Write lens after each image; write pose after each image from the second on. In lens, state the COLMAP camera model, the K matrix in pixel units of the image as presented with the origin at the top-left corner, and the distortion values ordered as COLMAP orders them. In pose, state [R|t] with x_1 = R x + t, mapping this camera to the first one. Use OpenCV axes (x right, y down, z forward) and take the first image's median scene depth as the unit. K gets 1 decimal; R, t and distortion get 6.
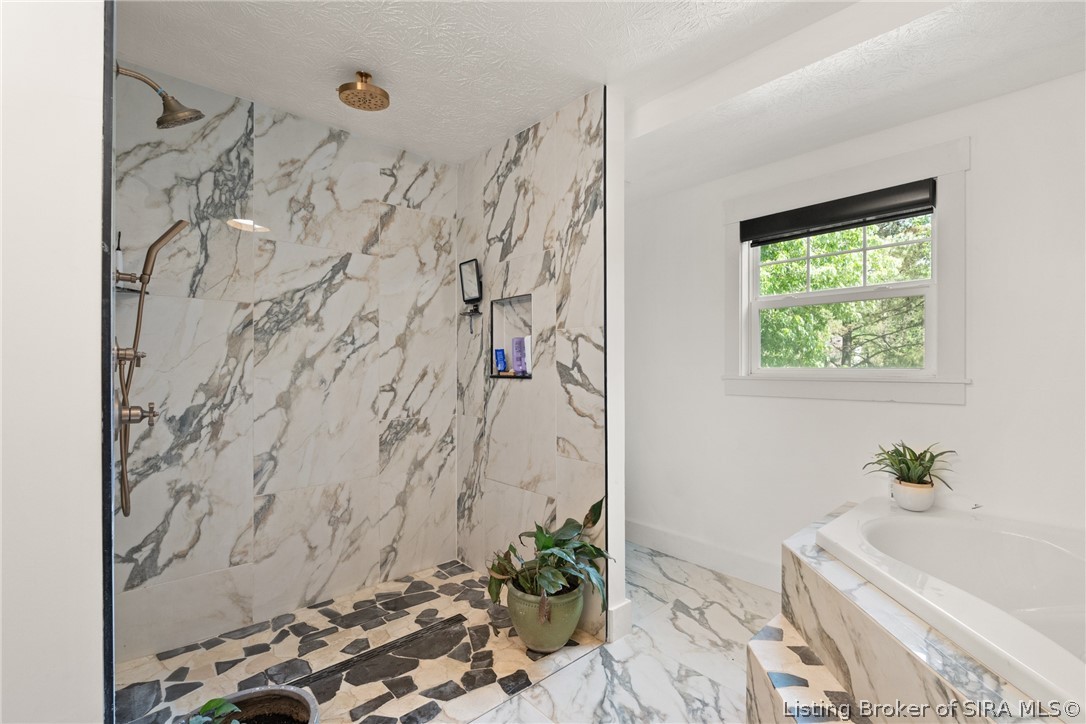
lens RADIAL K [[485.8, 0, 544.3], [0, 485.8, 363.6], [0, 0, 1]] dist [-0.004389, 0.000264]
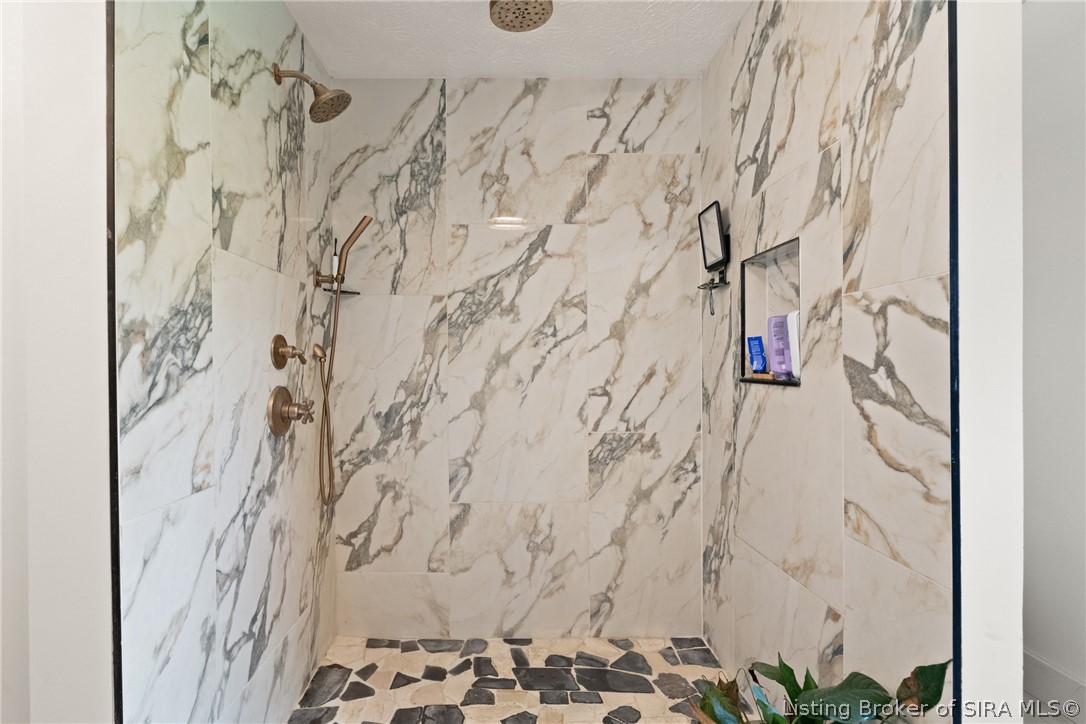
lens RADIAL K [[485.8, 0, 516.2], [0, 485.8, 362.5], [0, 0, 1]] dist [-0.004389, 0.000264]
pose [[0.737615, 0.002044, -0.675218, 0.120954], [0.002812, 0.999977, 0.006100, -0.001421], [0.675215, -0.006398, 0.737593, 0.384620]]
